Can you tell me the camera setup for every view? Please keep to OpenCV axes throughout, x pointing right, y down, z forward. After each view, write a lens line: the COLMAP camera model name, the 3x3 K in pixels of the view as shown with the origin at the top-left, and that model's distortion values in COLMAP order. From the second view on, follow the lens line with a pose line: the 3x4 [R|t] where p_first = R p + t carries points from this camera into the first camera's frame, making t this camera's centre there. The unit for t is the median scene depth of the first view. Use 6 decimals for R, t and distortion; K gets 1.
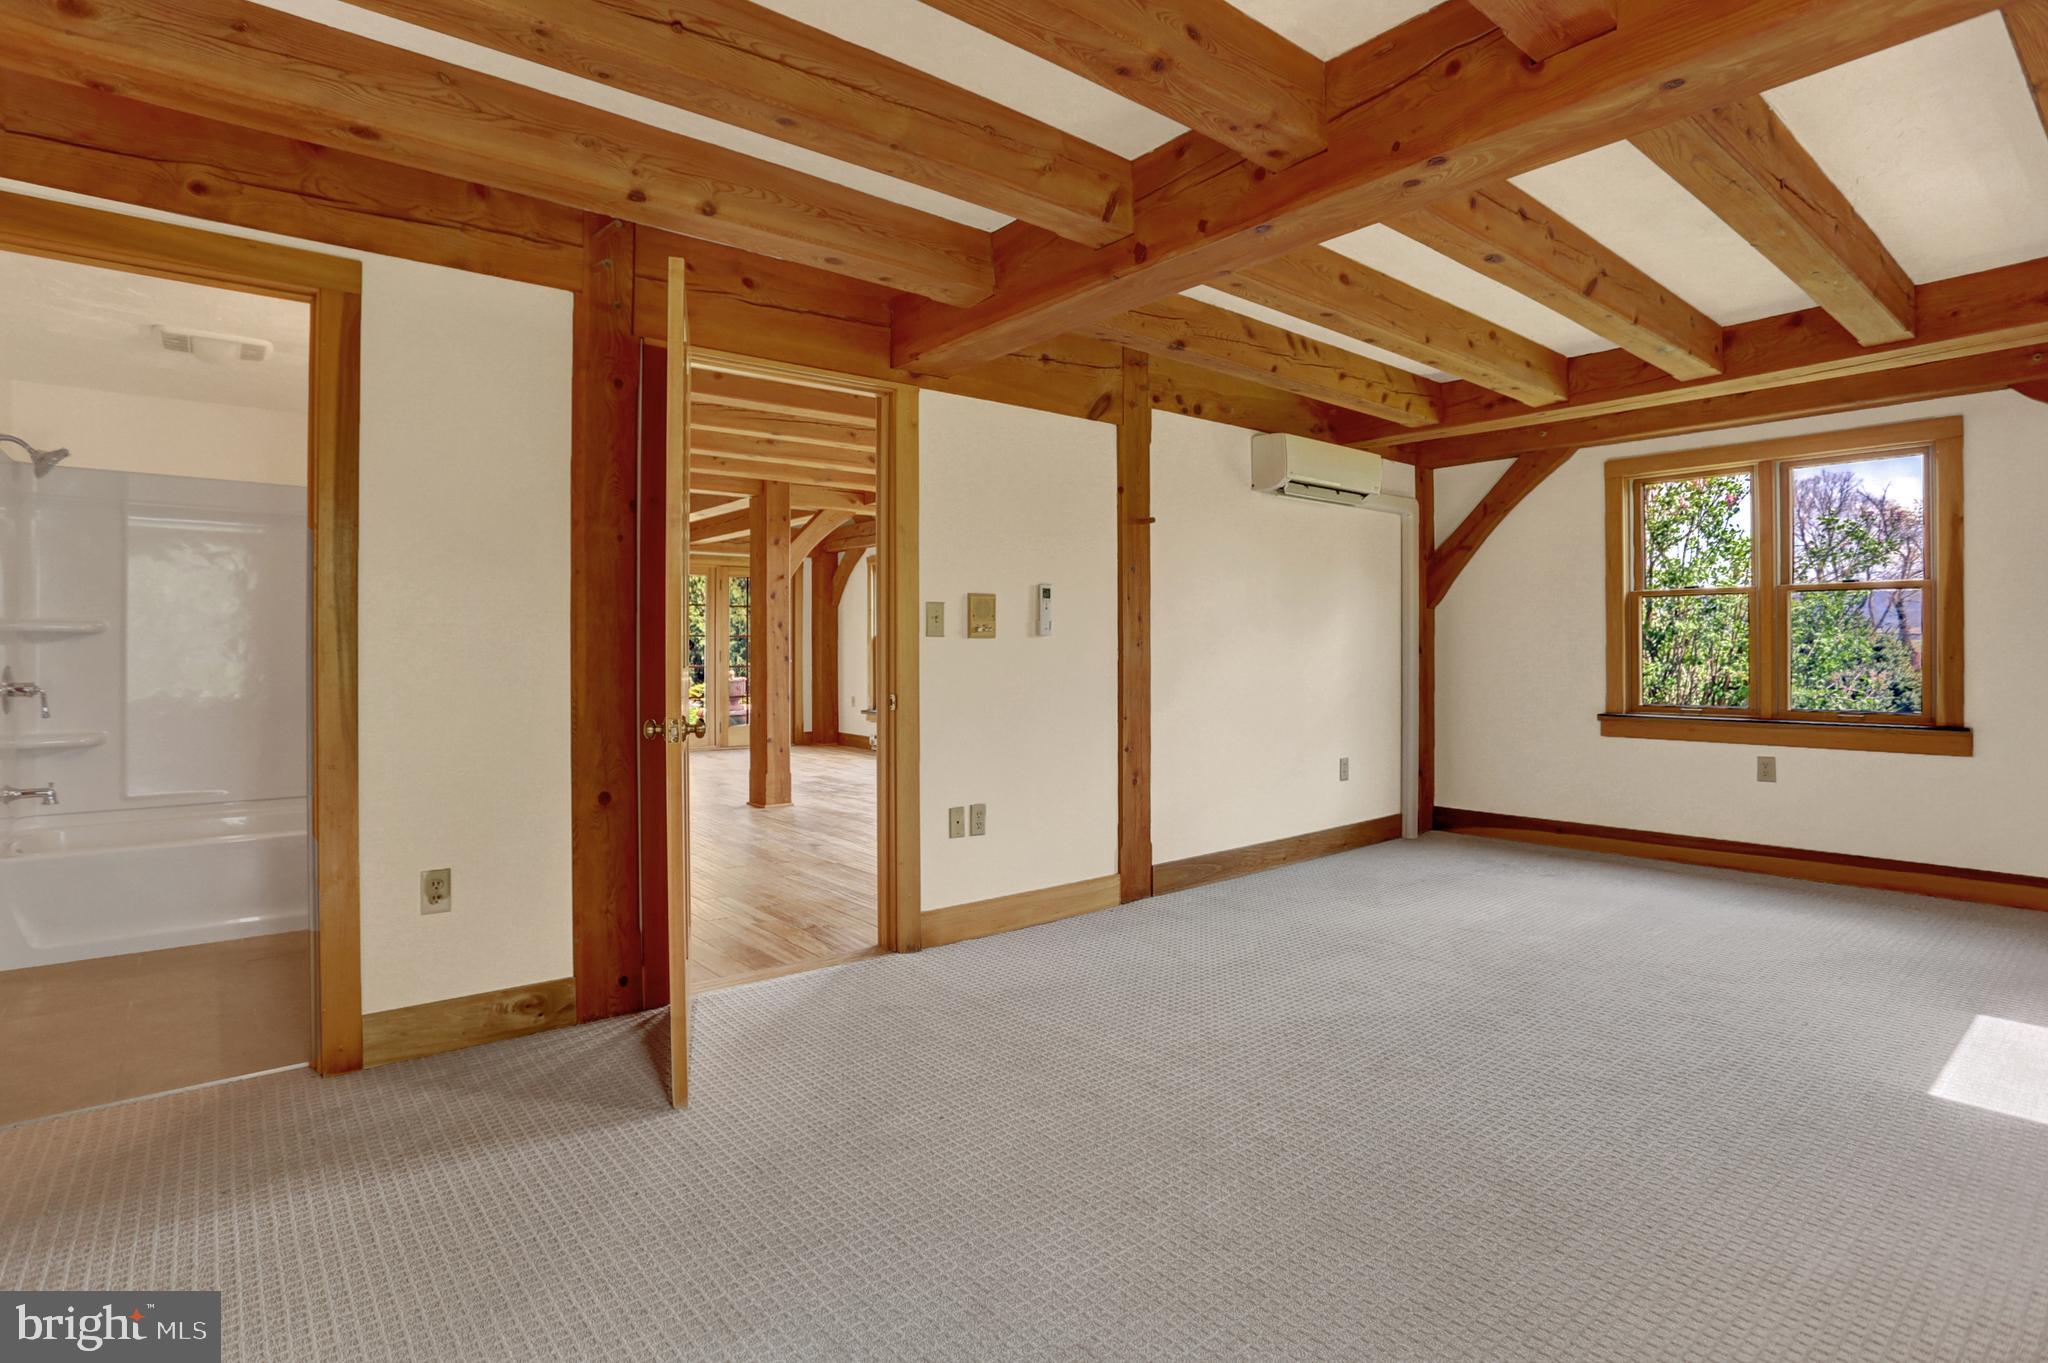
lens RADIAL K [[1014.6, 0, 1020.3], [0, 1014.6, 643.6], [0, 0, 1]] dist [-0.065909, 0.000045]
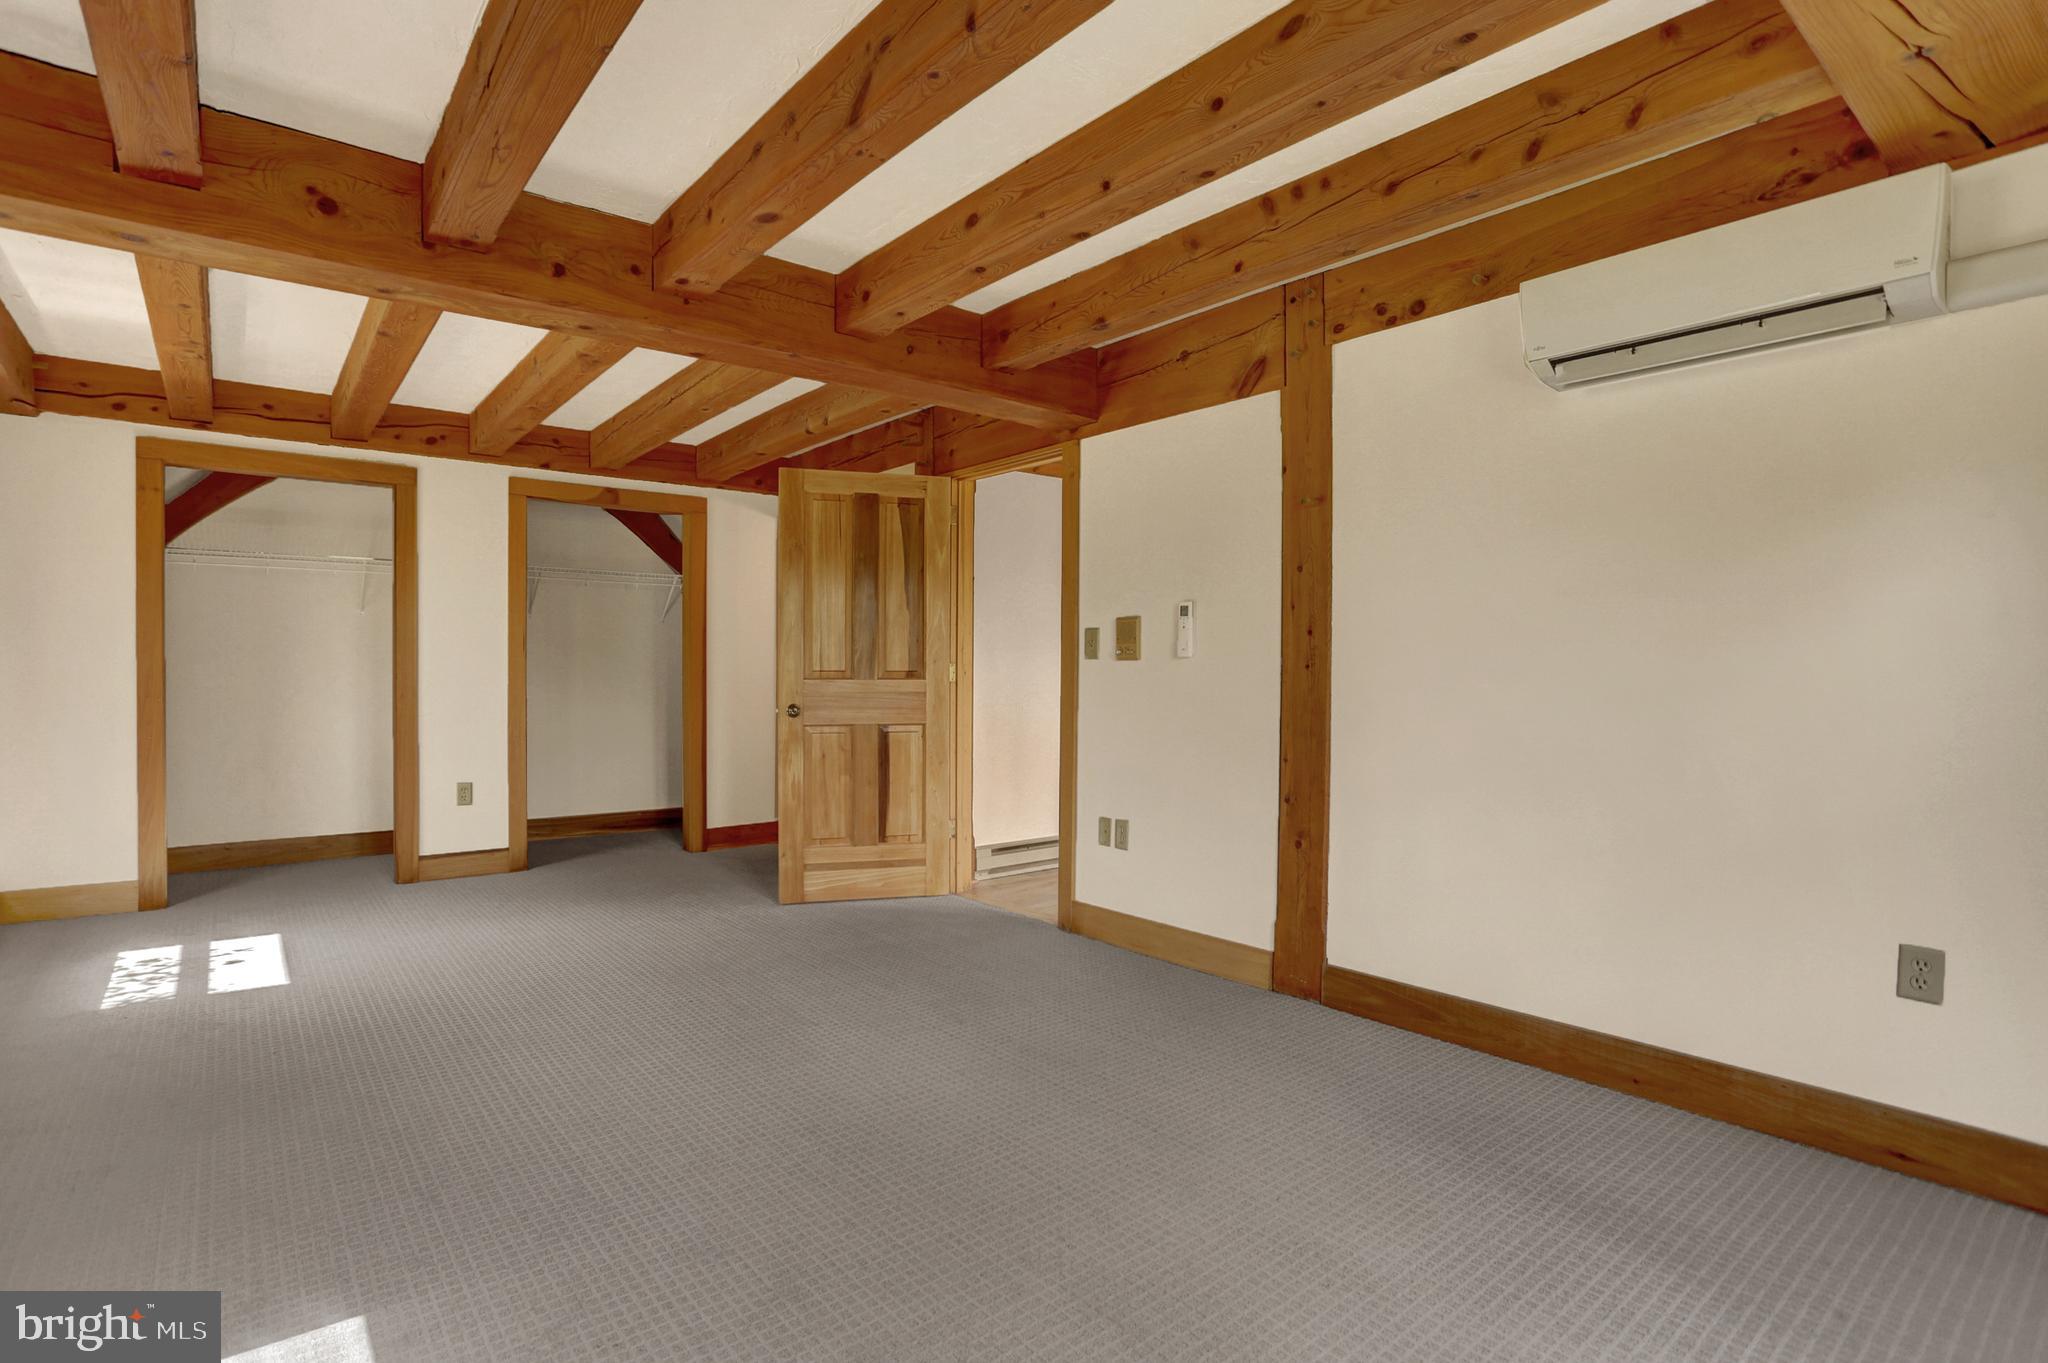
lens RADIAL K [[1020.7, 0, 1024.0], [0, 1020.7, 681.5], [0, 0, 1]] dist [-0.013599, 0.000311]
pose [[0.019398, 0.004235, -0.999803, 0.924871], [-0.007245, 0.999965, 0.004095, 0.012675], [0.999786, 0.007164, 0.019428, 0.810018]]
